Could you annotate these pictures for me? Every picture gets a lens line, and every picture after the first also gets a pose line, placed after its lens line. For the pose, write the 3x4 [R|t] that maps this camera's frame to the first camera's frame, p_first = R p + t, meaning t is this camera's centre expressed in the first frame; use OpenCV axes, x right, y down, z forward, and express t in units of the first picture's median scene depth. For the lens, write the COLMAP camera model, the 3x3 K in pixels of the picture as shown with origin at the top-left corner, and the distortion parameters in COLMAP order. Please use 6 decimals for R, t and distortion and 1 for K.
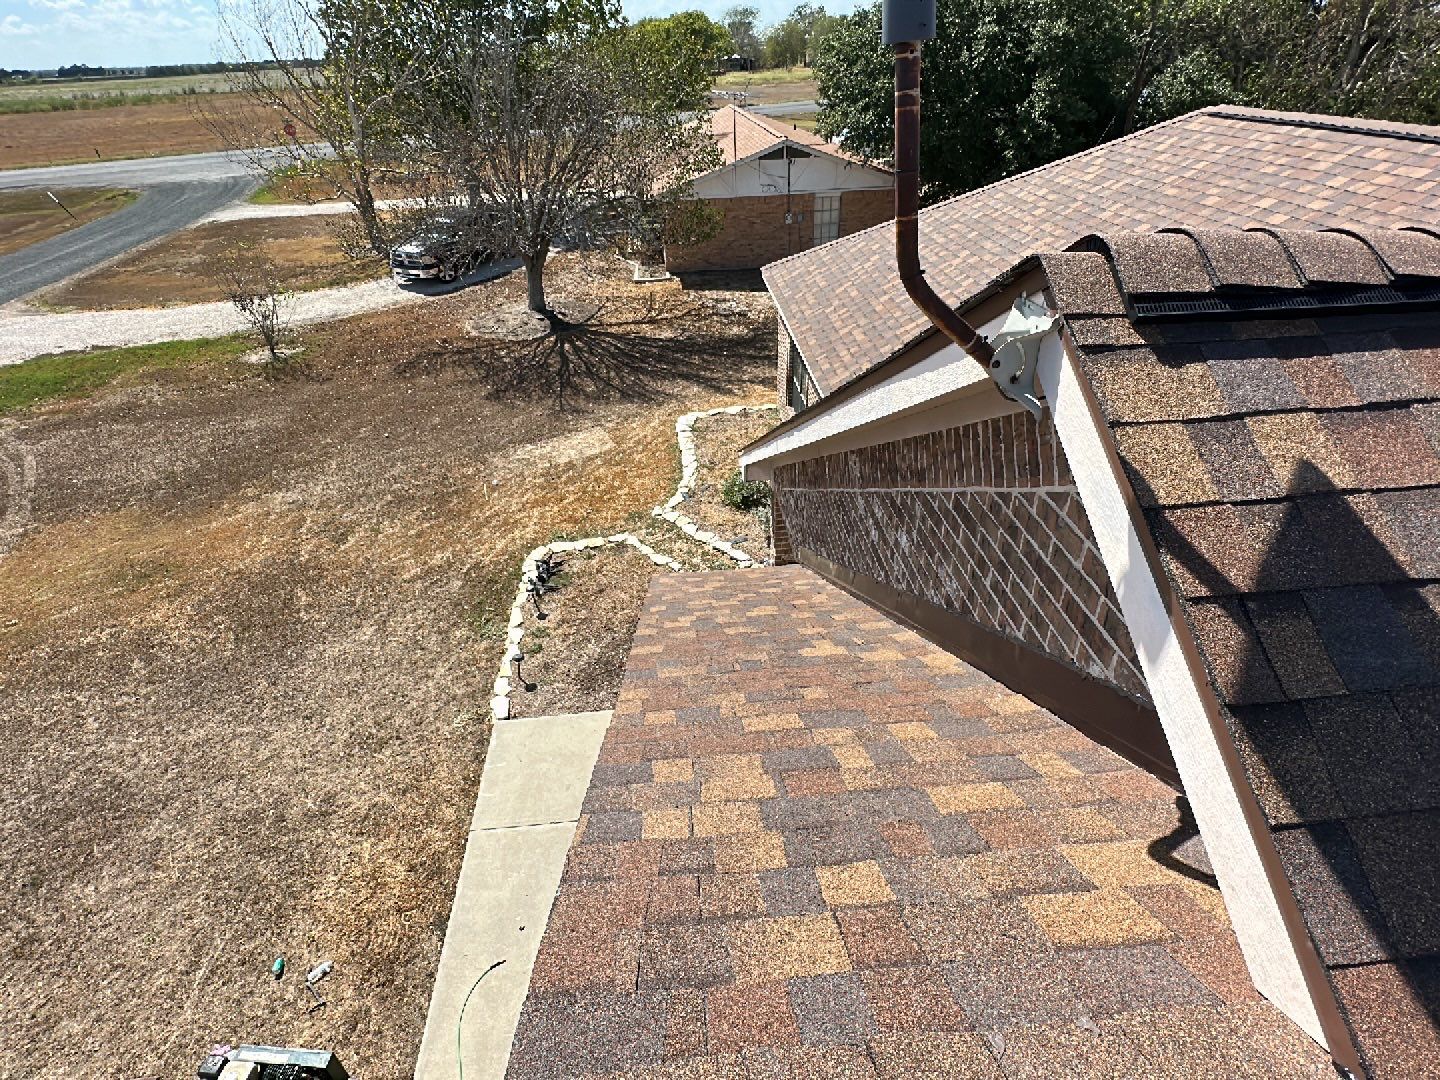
lens RADIAL K [[727.8, 0, 721.1], [0, 727.8, 537.8], [0, 0, 1]] dist [-0.002282, -0.000129]
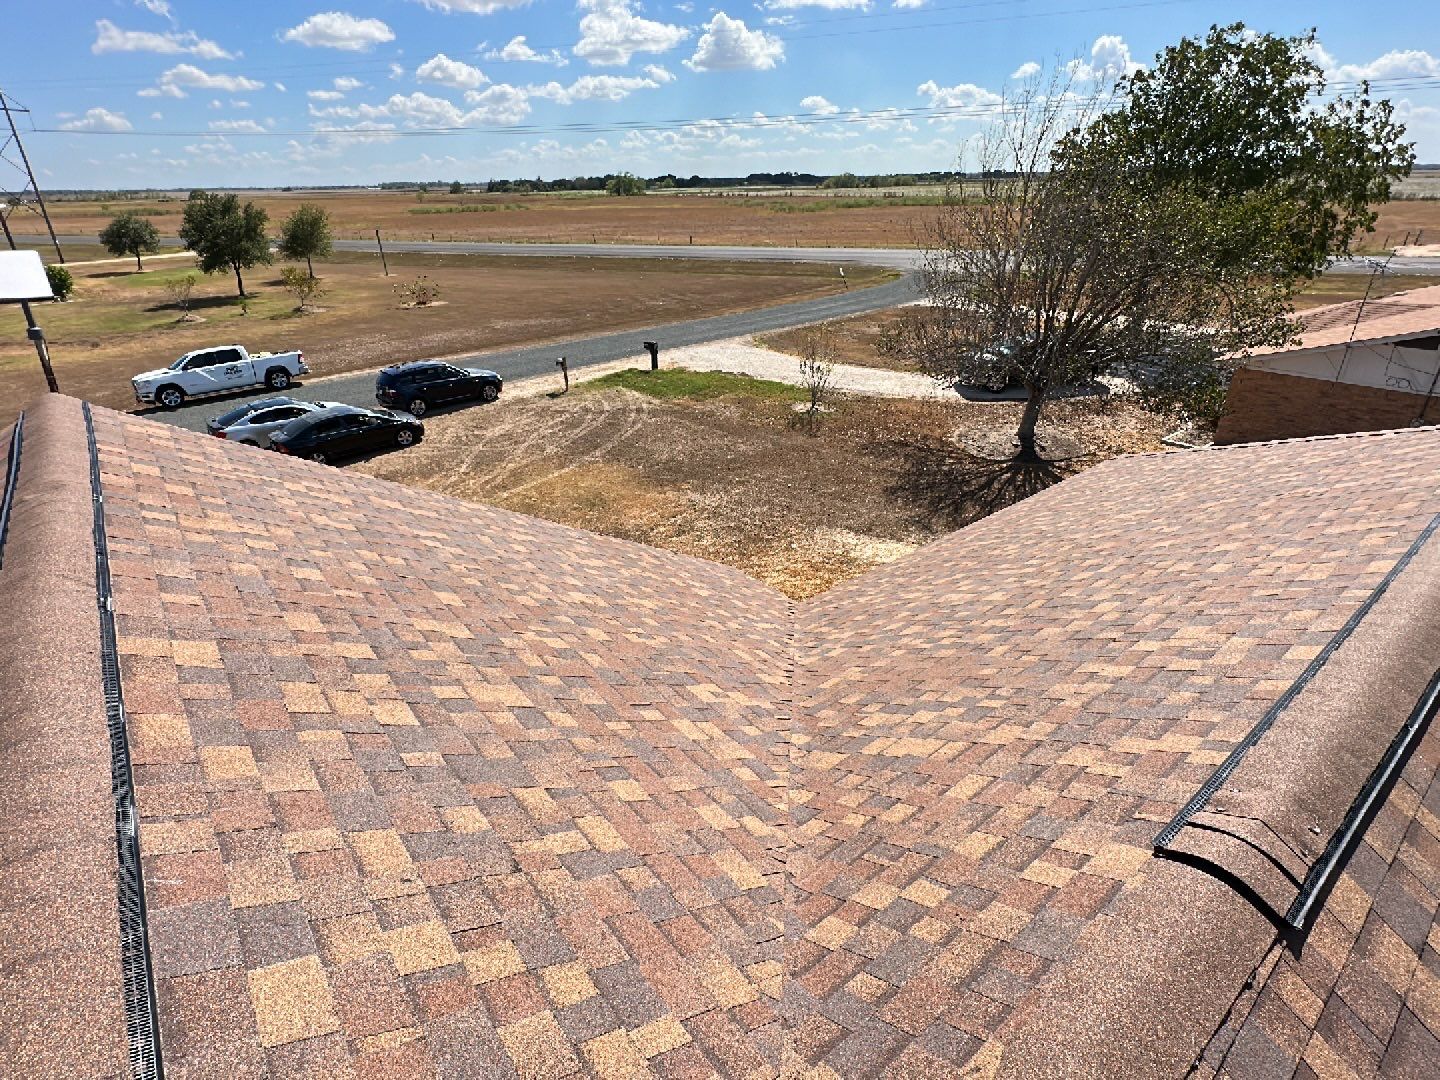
lens RADIAL K [[727.8, 0, 721.1], [0, 727.8, 537.8], [0, 0, 1]] dist [-0.002282, -0.000129]
pose [[0.570552, 0.384385, -0.725754, 0.329215], [-0.465840, 0.879261, 0.099468, -0.102388], [0.676361, 0.281333, 0.680726, 0.066405]]
